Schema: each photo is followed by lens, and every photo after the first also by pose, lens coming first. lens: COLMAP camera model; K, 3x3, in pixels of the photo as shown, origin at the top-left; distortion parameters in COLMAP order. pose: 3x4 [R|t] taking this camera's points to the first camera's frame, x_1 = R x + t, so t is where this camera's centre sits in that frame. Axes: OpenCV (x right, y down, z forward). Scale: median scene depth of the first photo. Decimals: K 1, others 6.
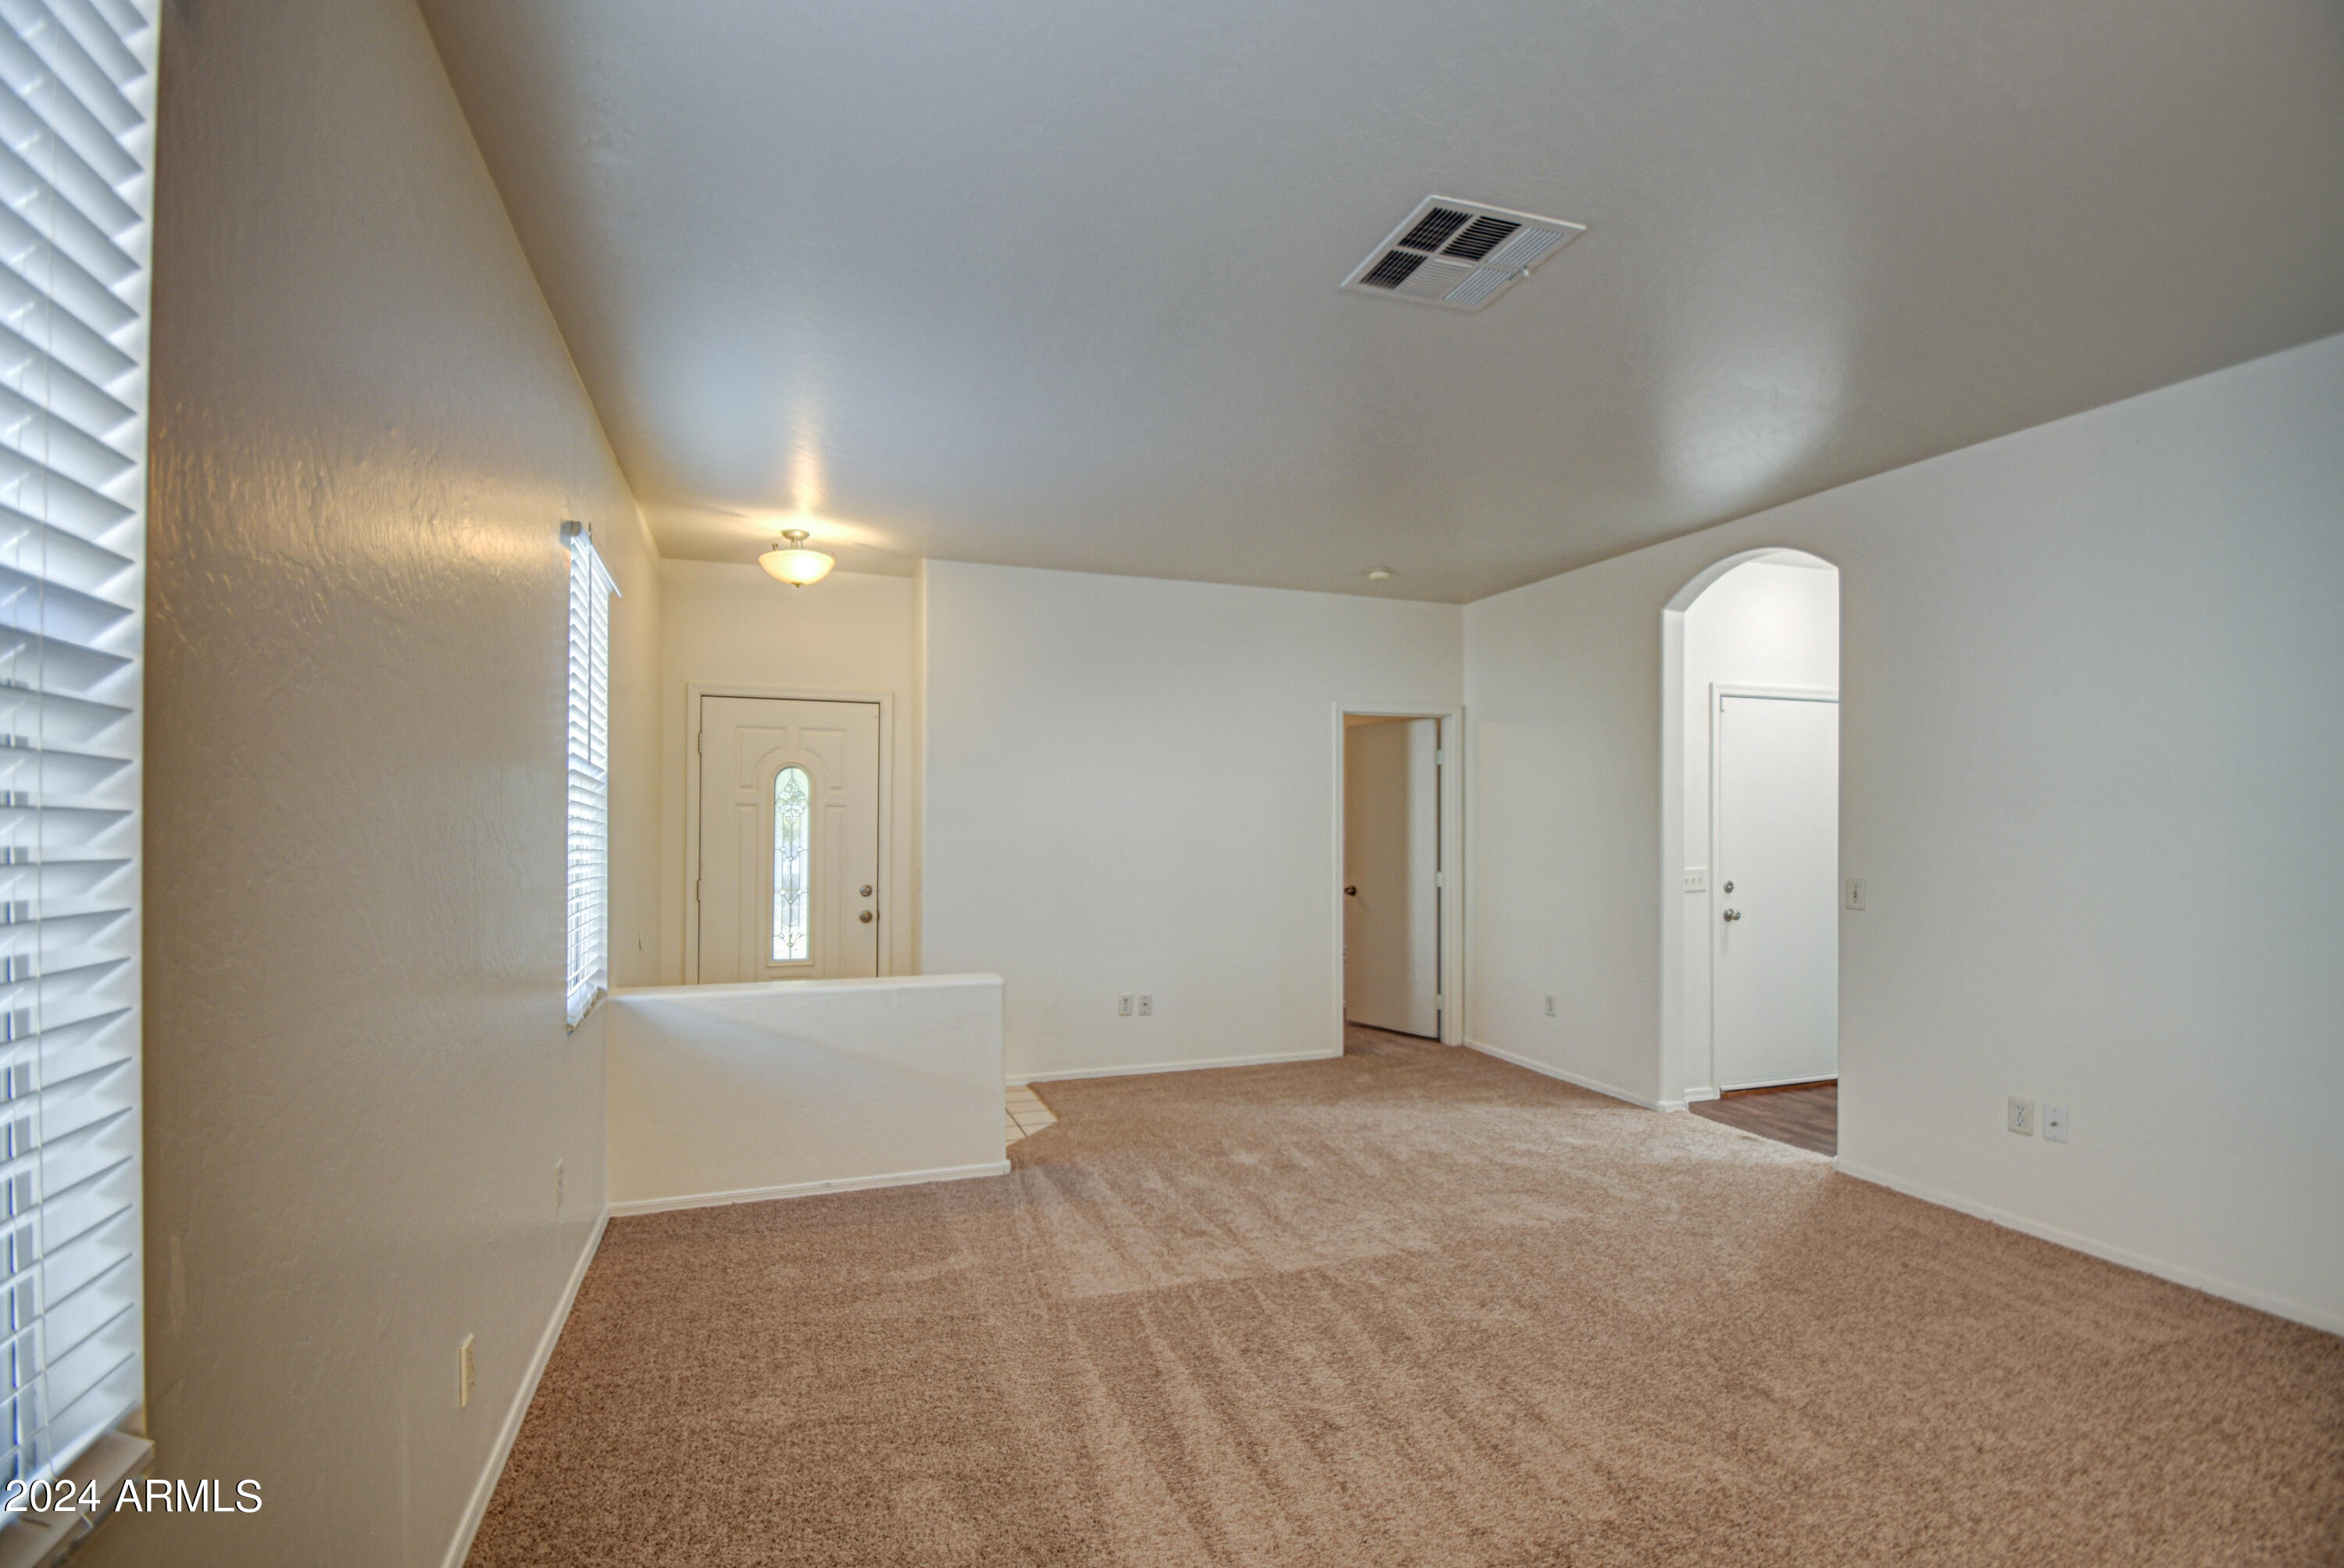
lens RADIAL K [[1056.1, 0, 1154.2], [0, 1056.1, 825.1], [0, 0, 1]] dist [0.000626, -0.009992]
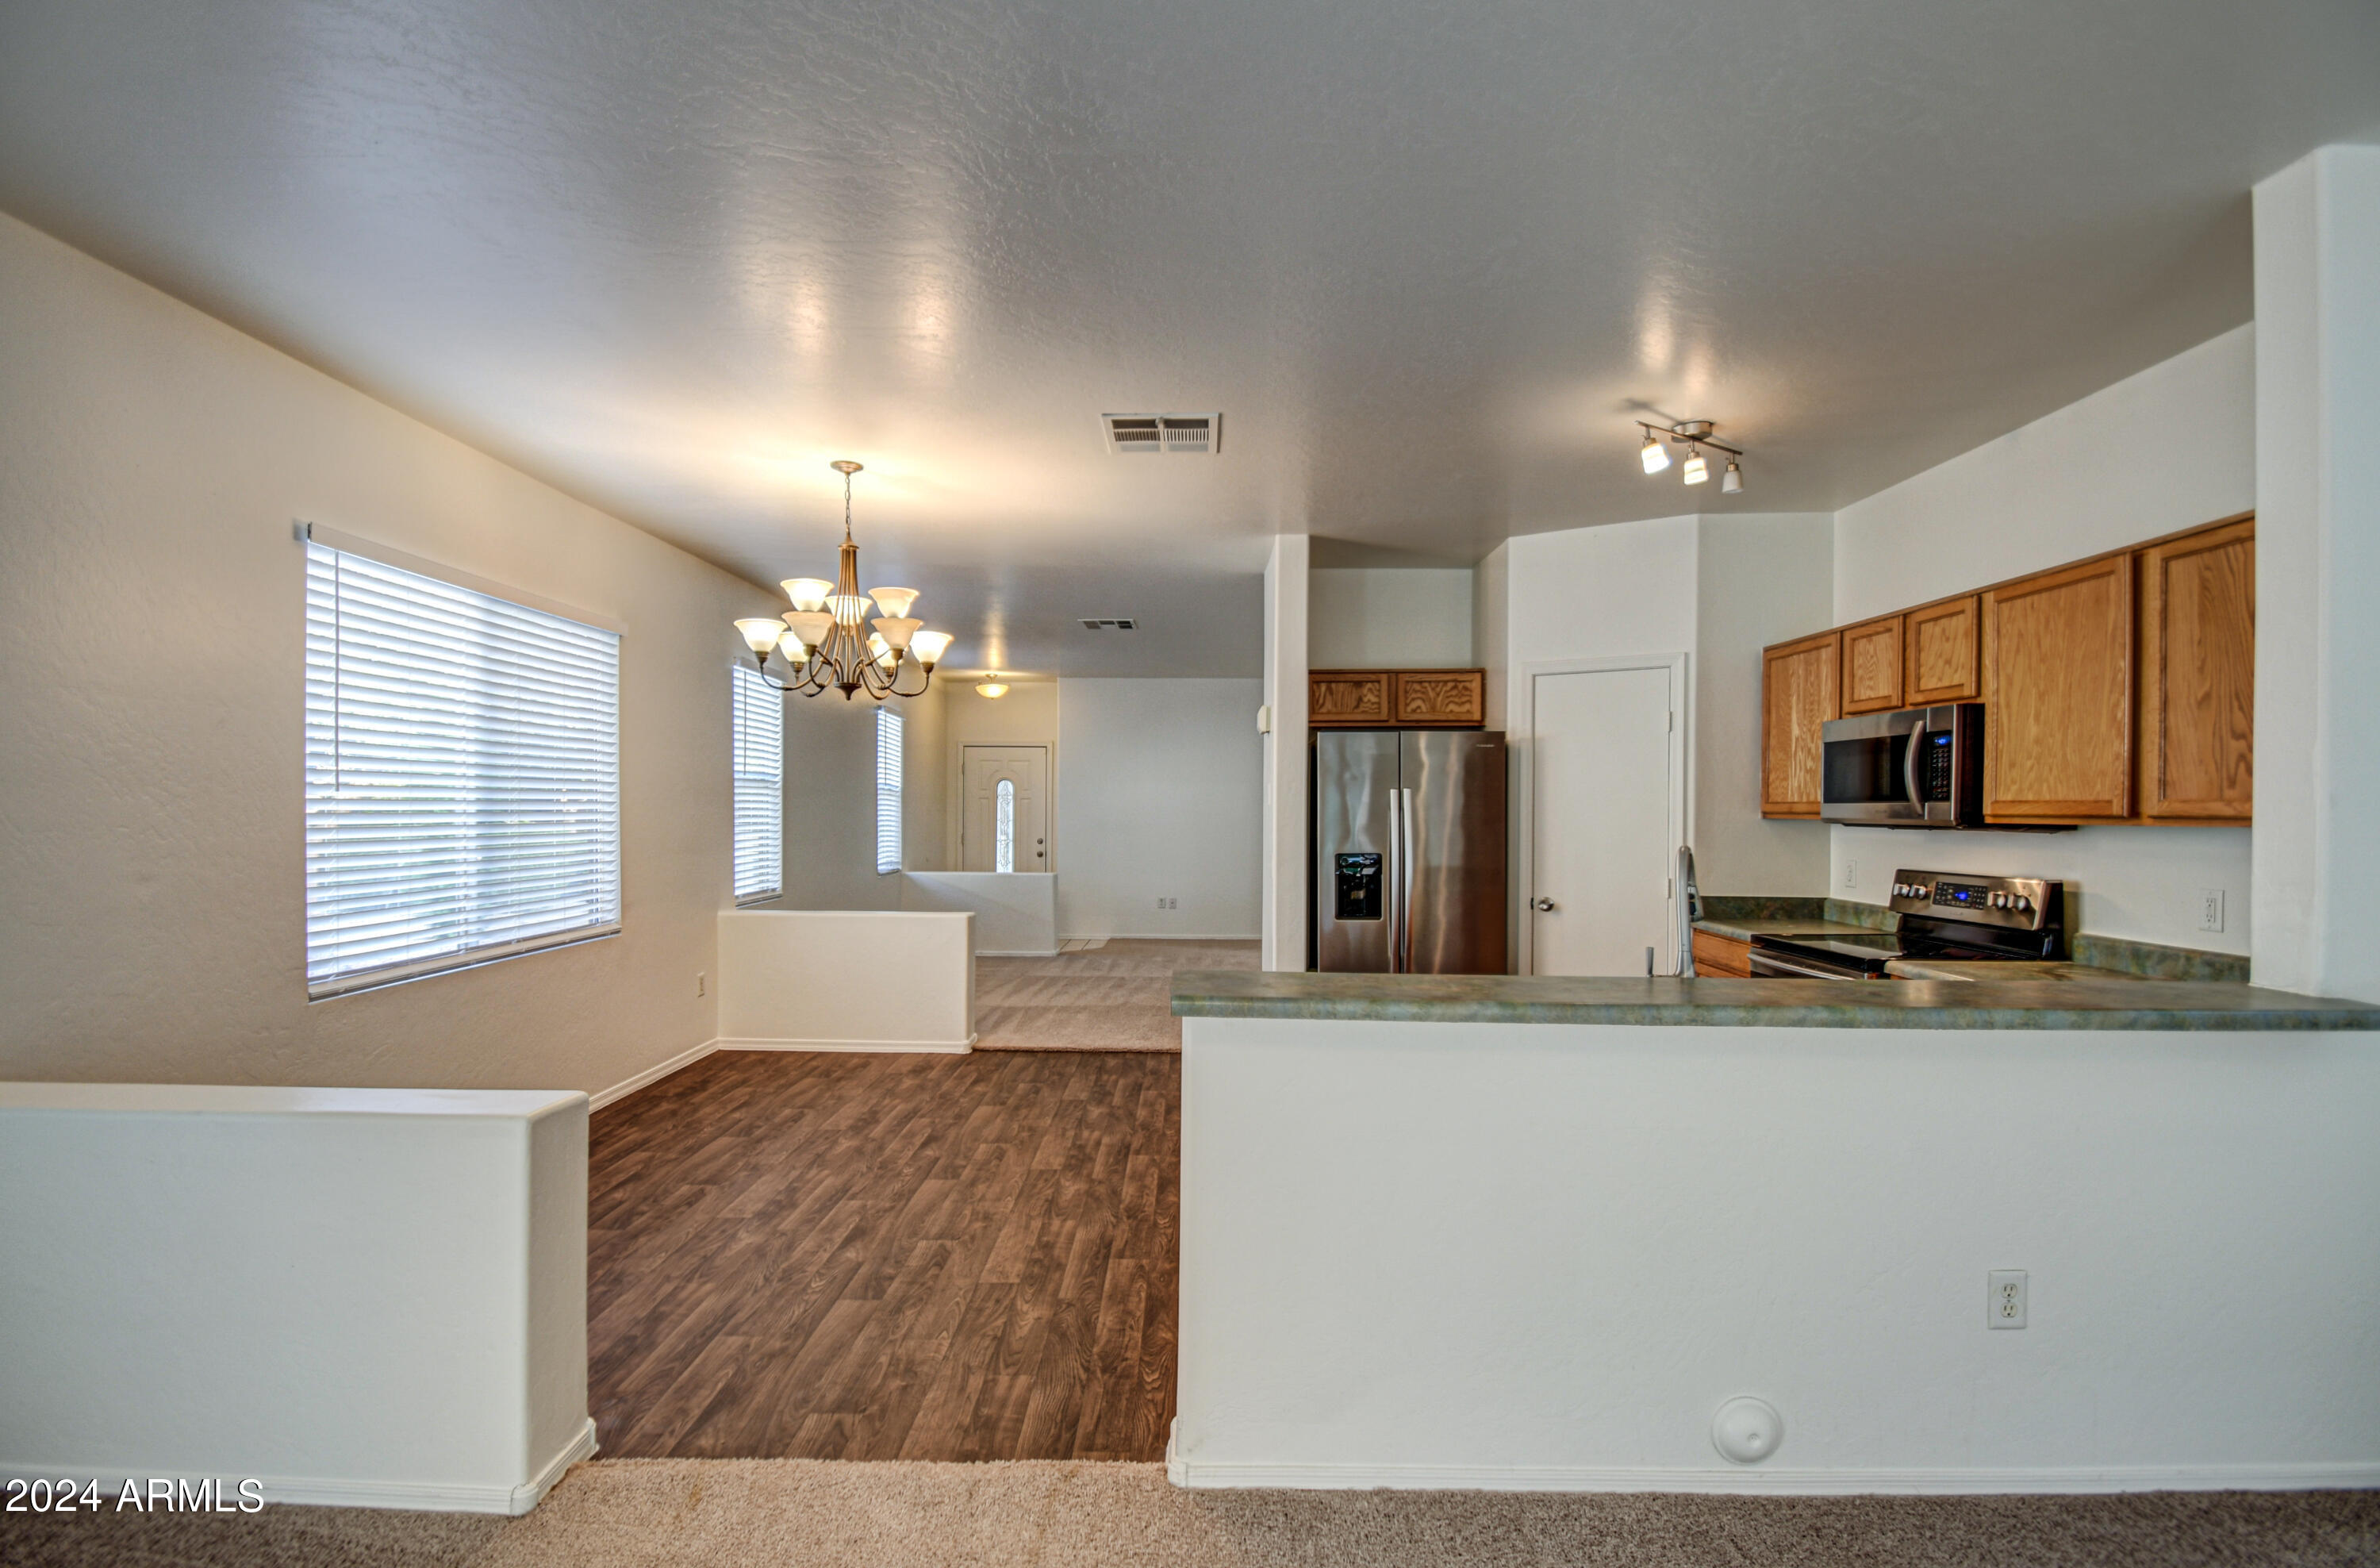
lens RADIAL K [[1082.8, 0, 1181.0], [0, 1082.8, 812.1], [0, 0, 1]] dist [-0.001529, -0.000284]
pose [[0.936573, 0.002412, -0.350465, 0.711895], [-0.003017, 0.999995, -0.001180, 0.009006], [0.350461, 0.002163, 0.936575, -0.845202]]
